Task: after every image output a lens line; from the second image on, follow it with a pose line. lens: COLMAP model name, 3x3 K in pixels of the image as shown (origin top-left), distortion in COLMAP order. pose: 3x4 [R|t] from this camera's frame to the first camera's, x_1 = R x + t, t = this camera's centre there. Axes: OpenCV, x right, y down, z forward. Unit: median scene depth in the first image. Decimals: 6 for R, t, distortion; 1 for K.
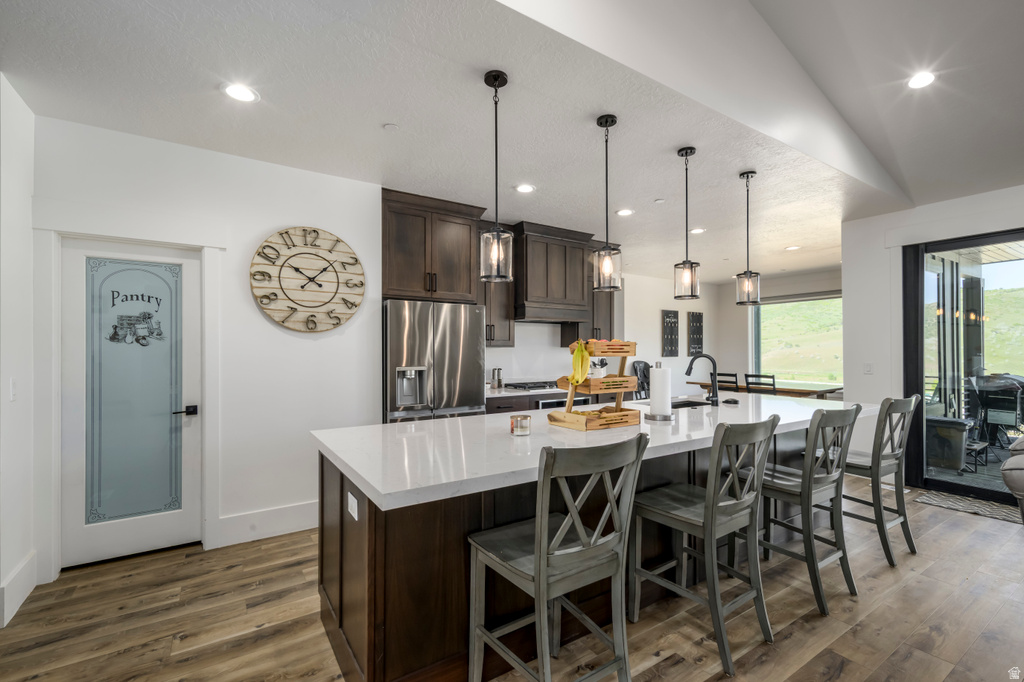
lens RADIAL K [[446.1, 0, 510.8], [0, 446.1, 352.0], [0, 0, 1]] dist [0.015389, -0.003410]
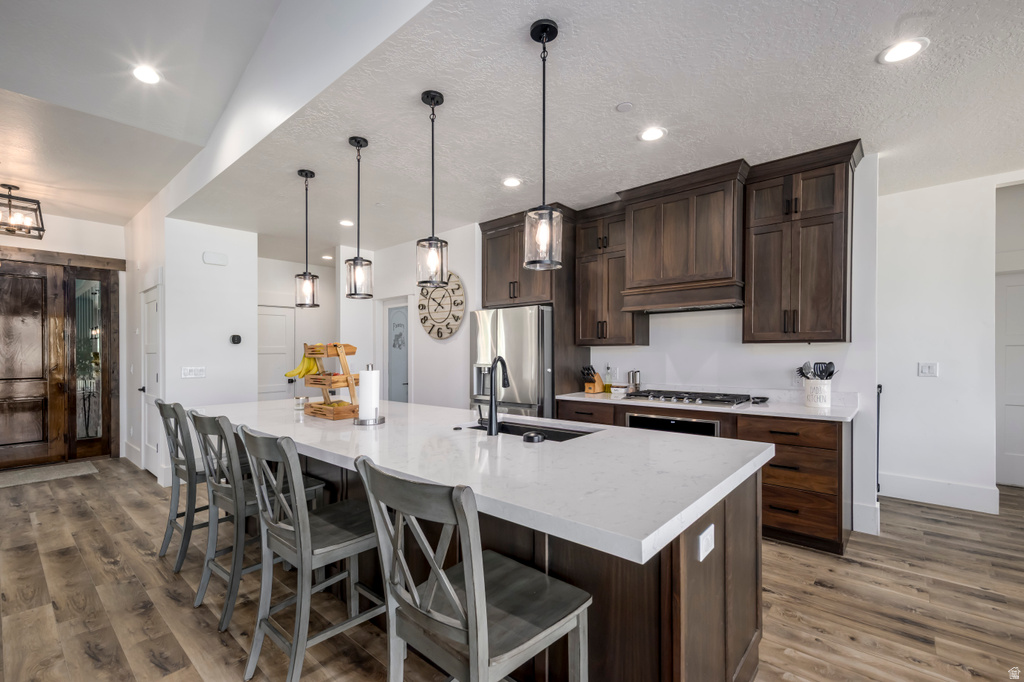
lens RADIAL K [[446.1, 0, 520.5], [0, 446.1, 353.2], [0, 0, 1]] dist [0.015389, -0.003410]
pose [[0.279404, 0.005140, -0.960160, 1.033938], [0.006602, 0.999952, 0.007274, -0.006029], [0.960151, -0.008371, 0.279357, 0.802122]]
